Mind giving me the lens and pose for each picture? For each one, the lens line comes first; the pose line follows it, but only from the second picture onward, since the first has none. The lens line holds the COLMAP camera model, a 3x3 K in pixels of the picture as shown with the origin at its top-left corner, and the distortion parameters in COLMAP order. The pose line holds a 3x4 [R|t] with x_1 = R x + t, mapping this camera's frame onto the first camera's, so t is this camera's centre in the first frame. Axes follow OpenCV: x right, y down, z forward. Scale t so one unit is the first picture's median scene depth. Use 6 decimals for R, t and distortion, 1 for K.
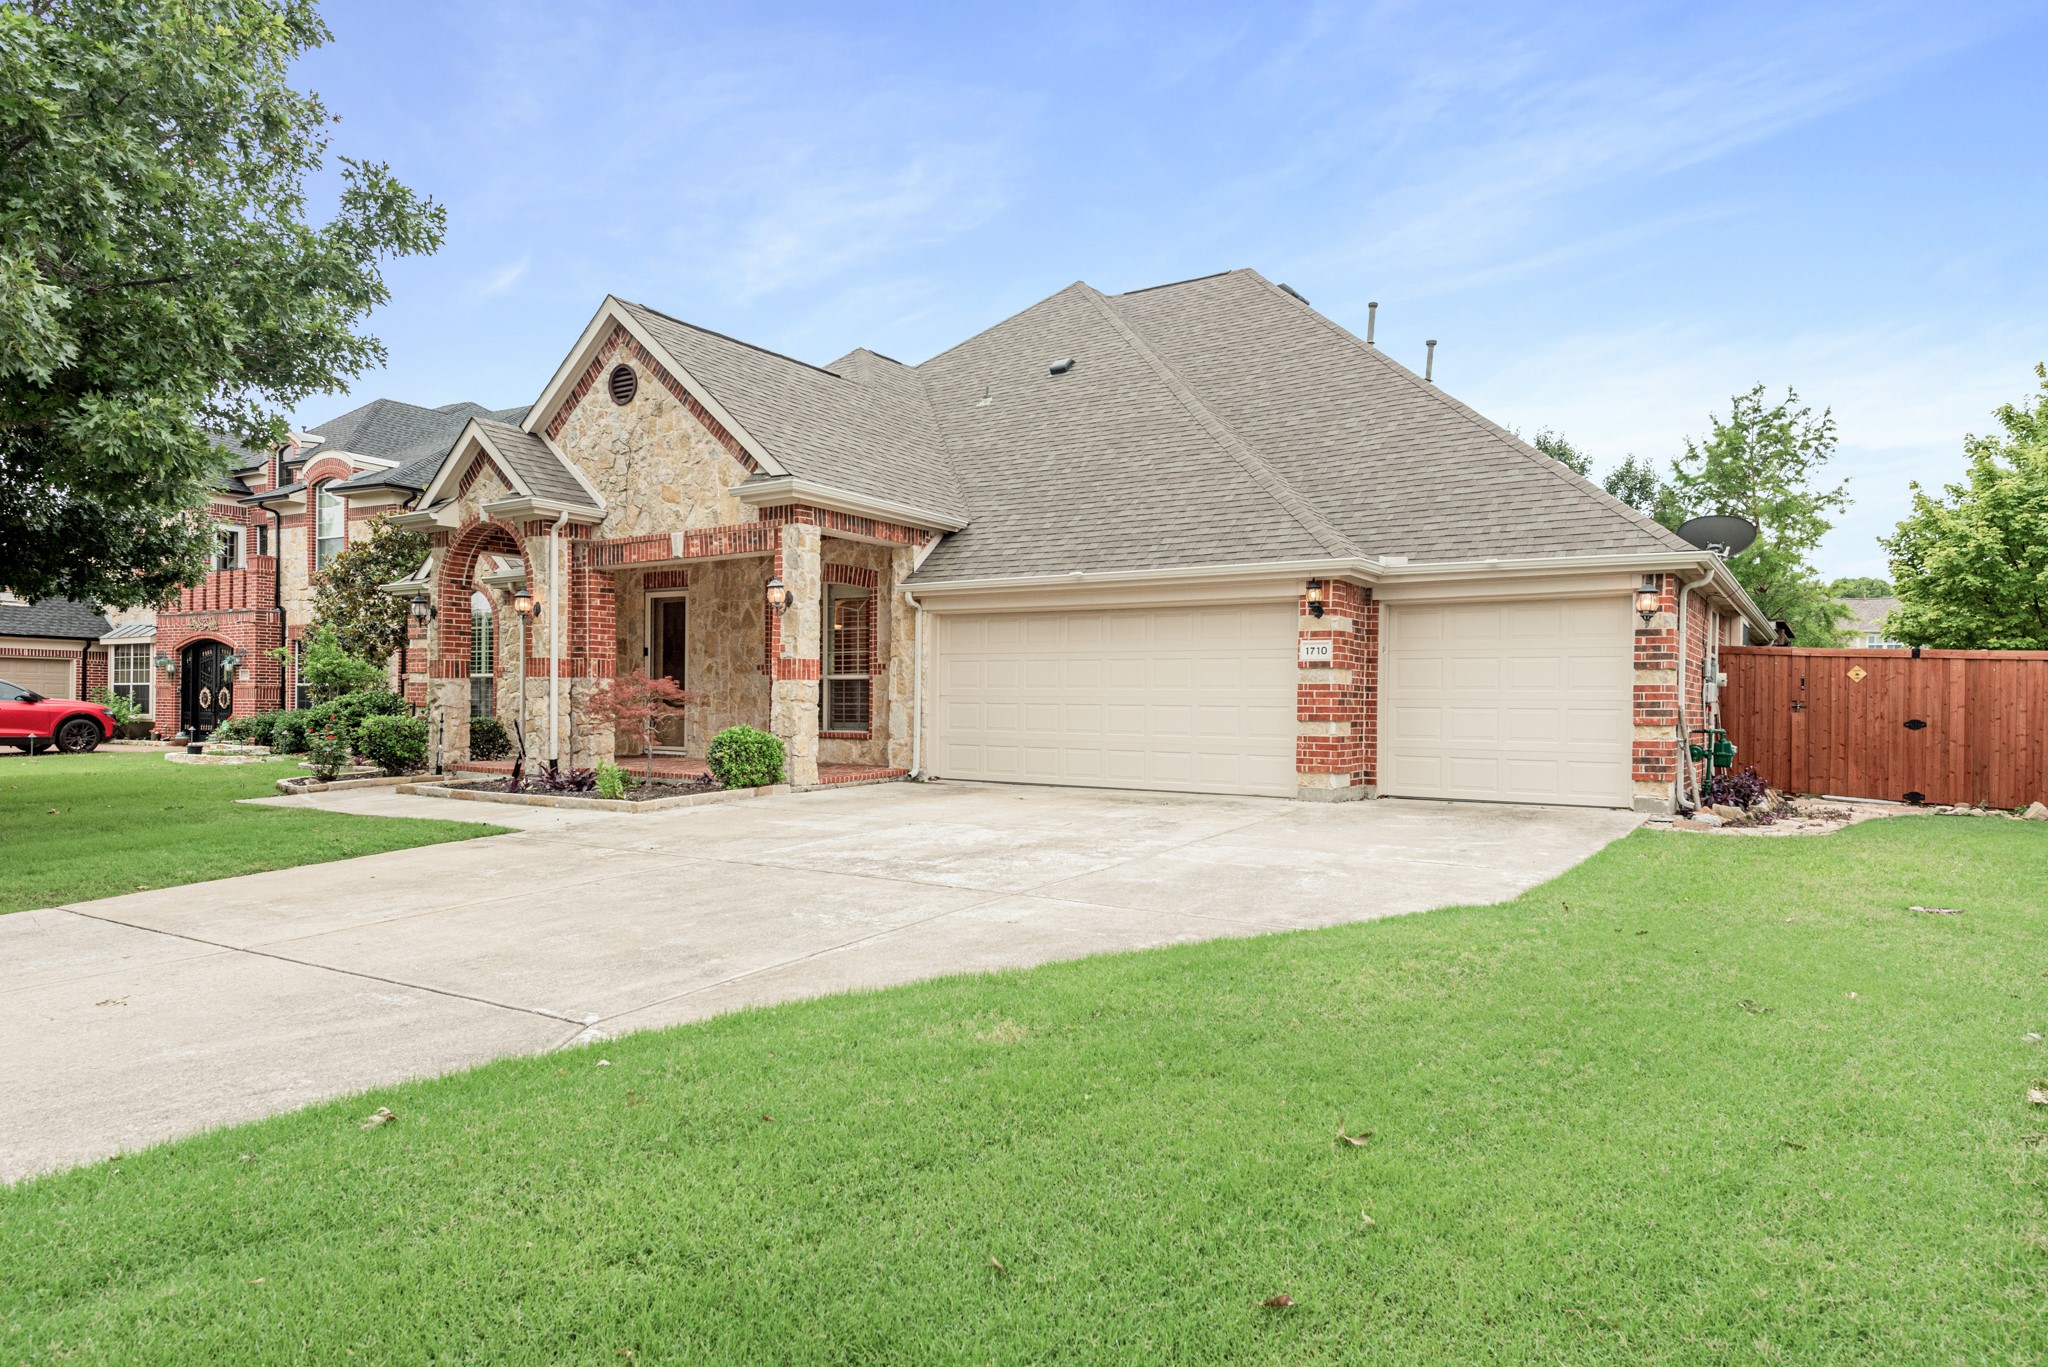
lens RADIAL K [[1230.0, 0, 1027.4], [0, 1230.0, 697.2], [0, 0, 1]] dist [0.014673, -0.004382]
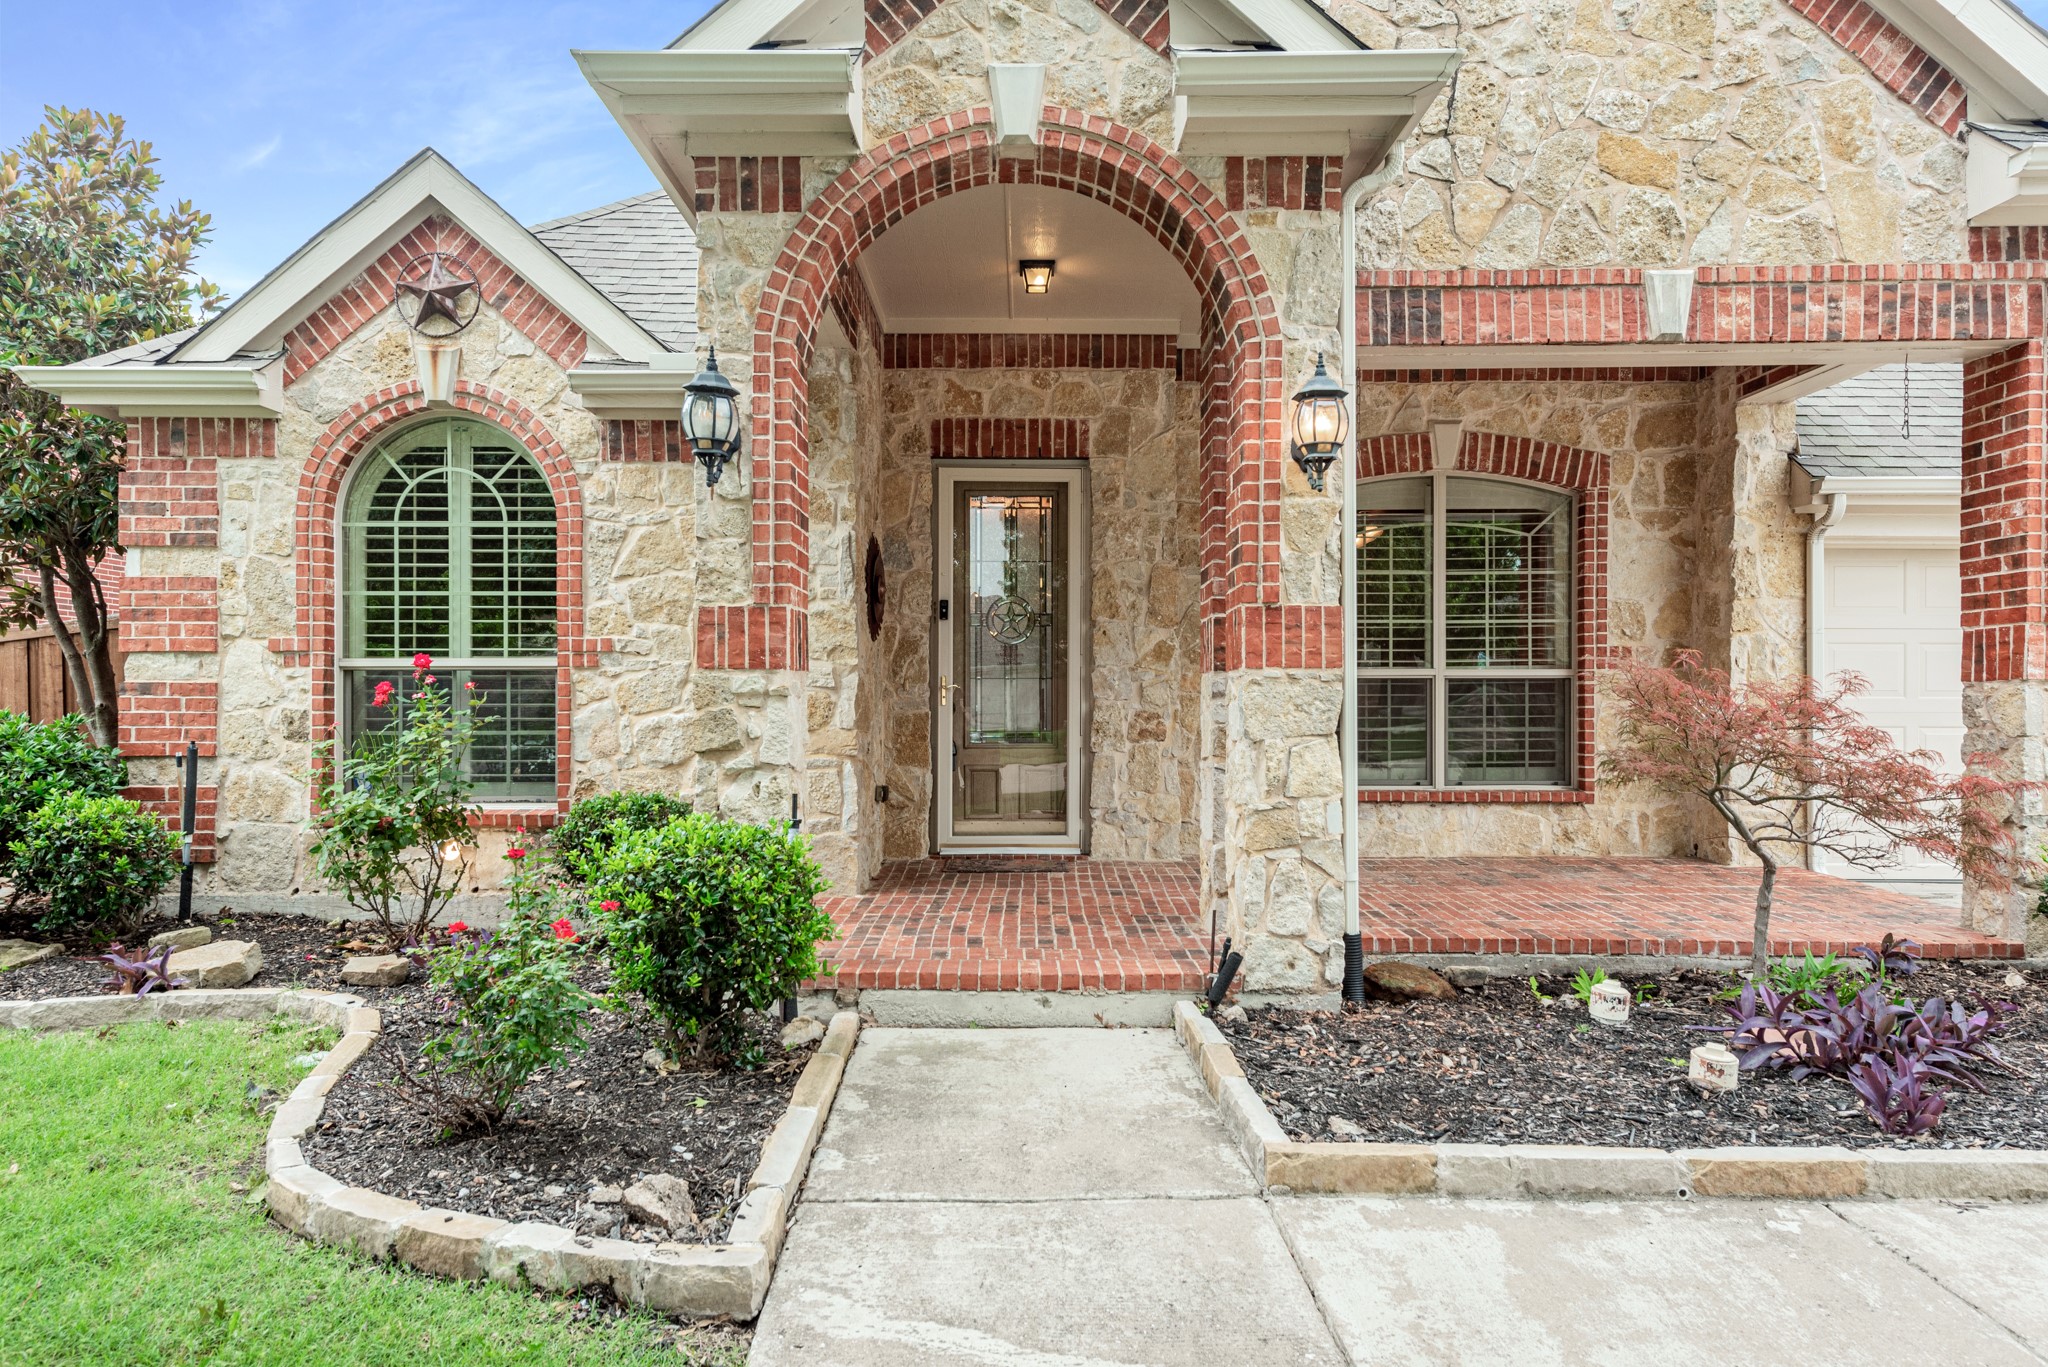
lens RADIAL K [[1230.0, 0, 1026.2], [0, 1230.0, 699.8], [0, 0, 1]] dist [0.014673, -0.004382]
pose [[0.836734, -0.005551, 0.547582, -0.635074], [0.004869, 0.999985, 0.002698, -0.009644], [-0.547588, 0.000409, 0.836748, 0.794184]]
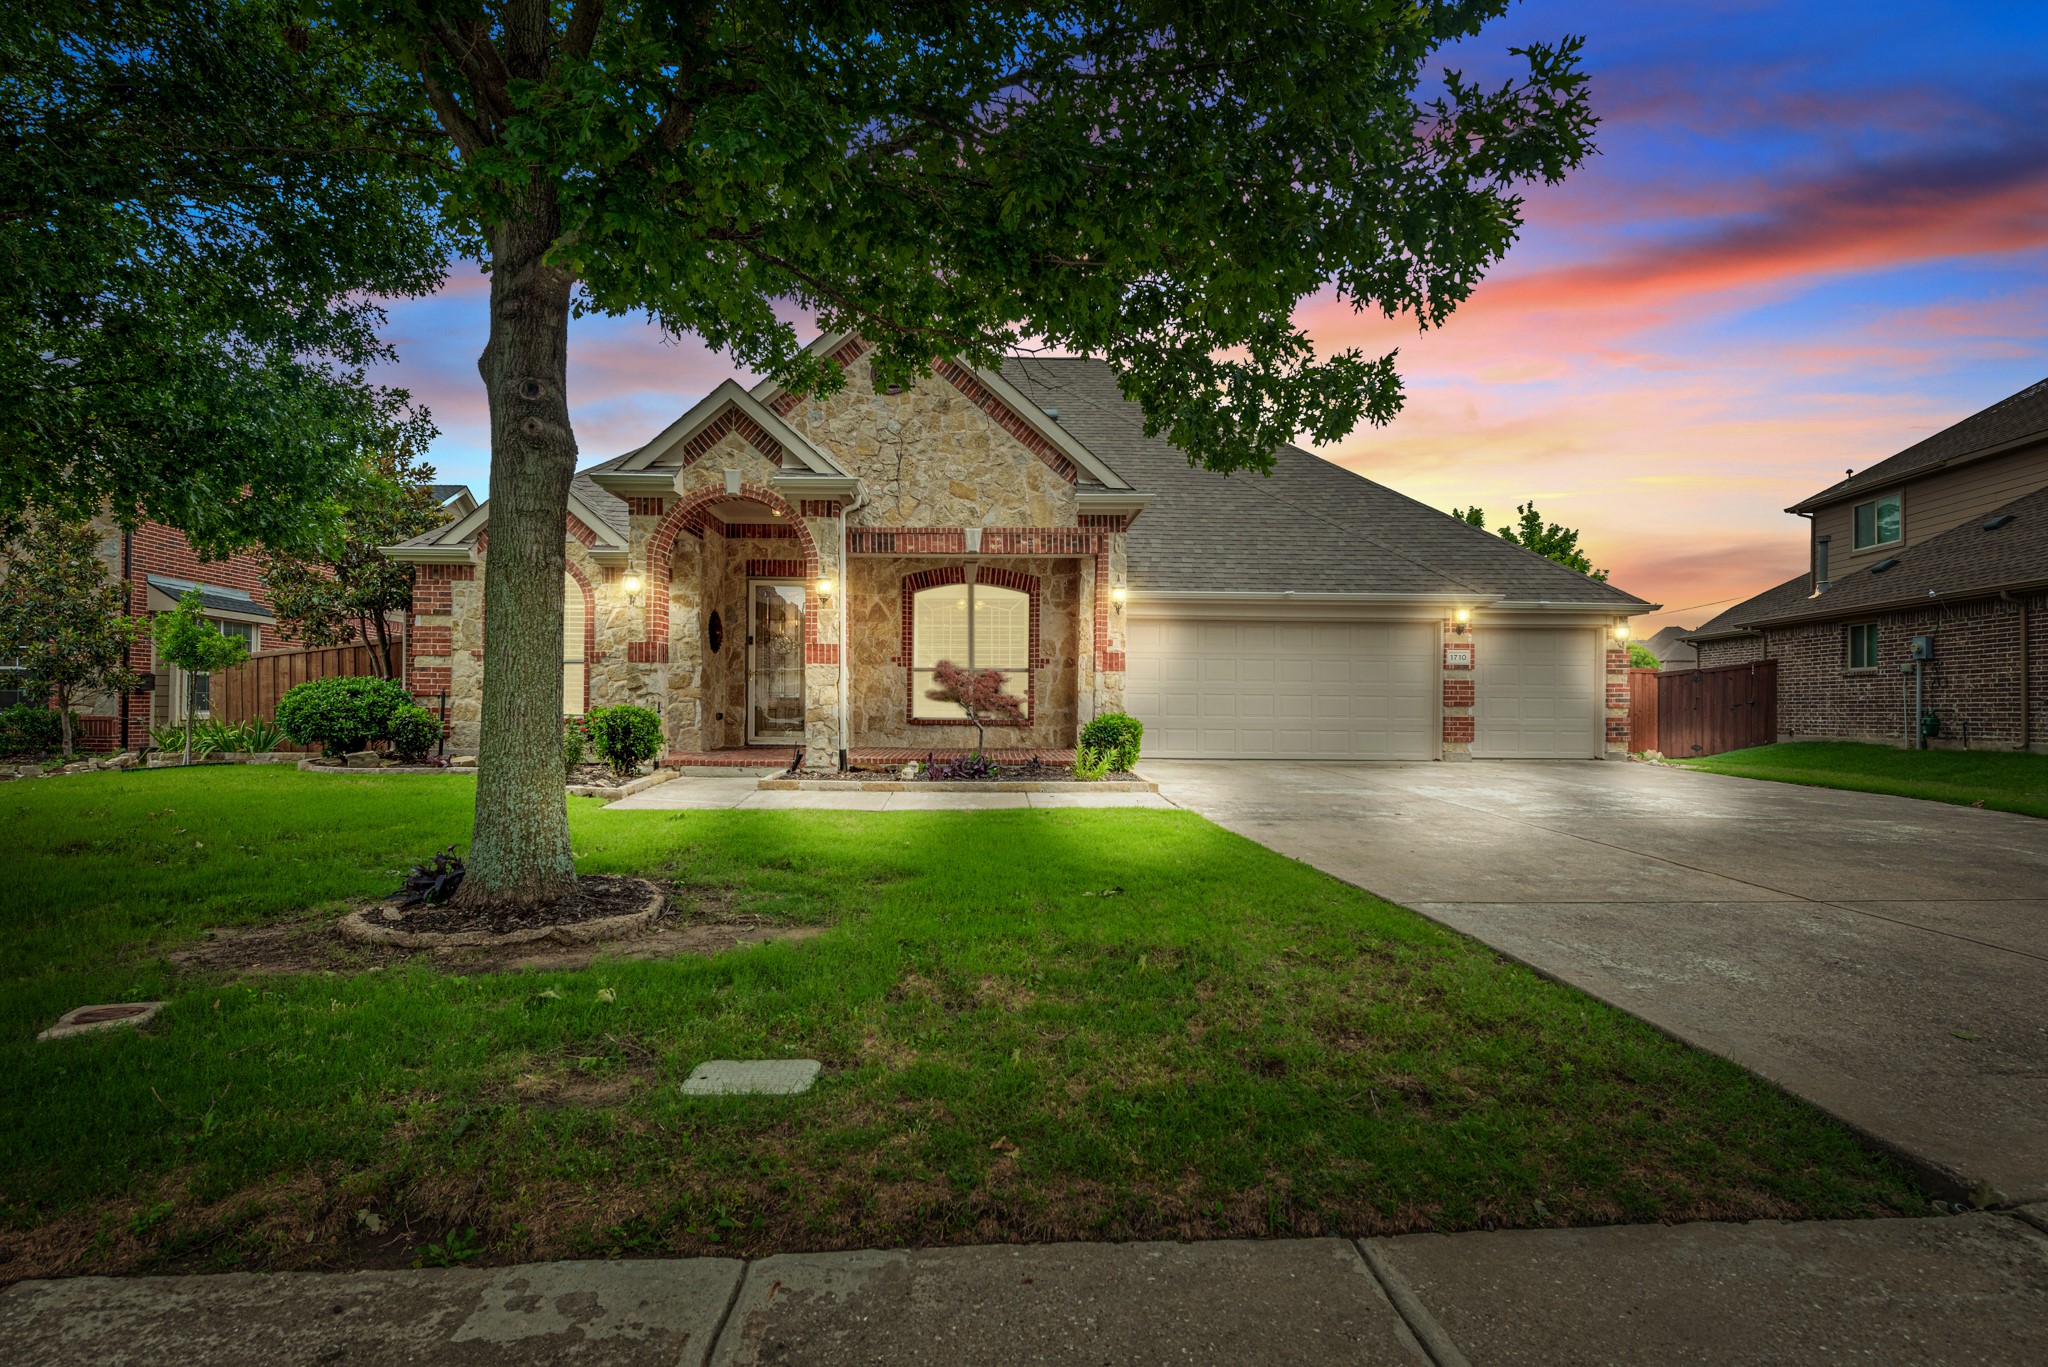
lens RADIAL K [[1041.9, 0, 1032.6], [0, 1041.9, 710.7], [0, 0, 1]] dist [0.007325, -0.000050]
pose [[0.817815, -0.002945, 0.575473, -0.746595], [-0.003329, 0.999946, 0.009848, 0.012130], [-0.575471, -0.009970, 0.817761, 0.243881]]
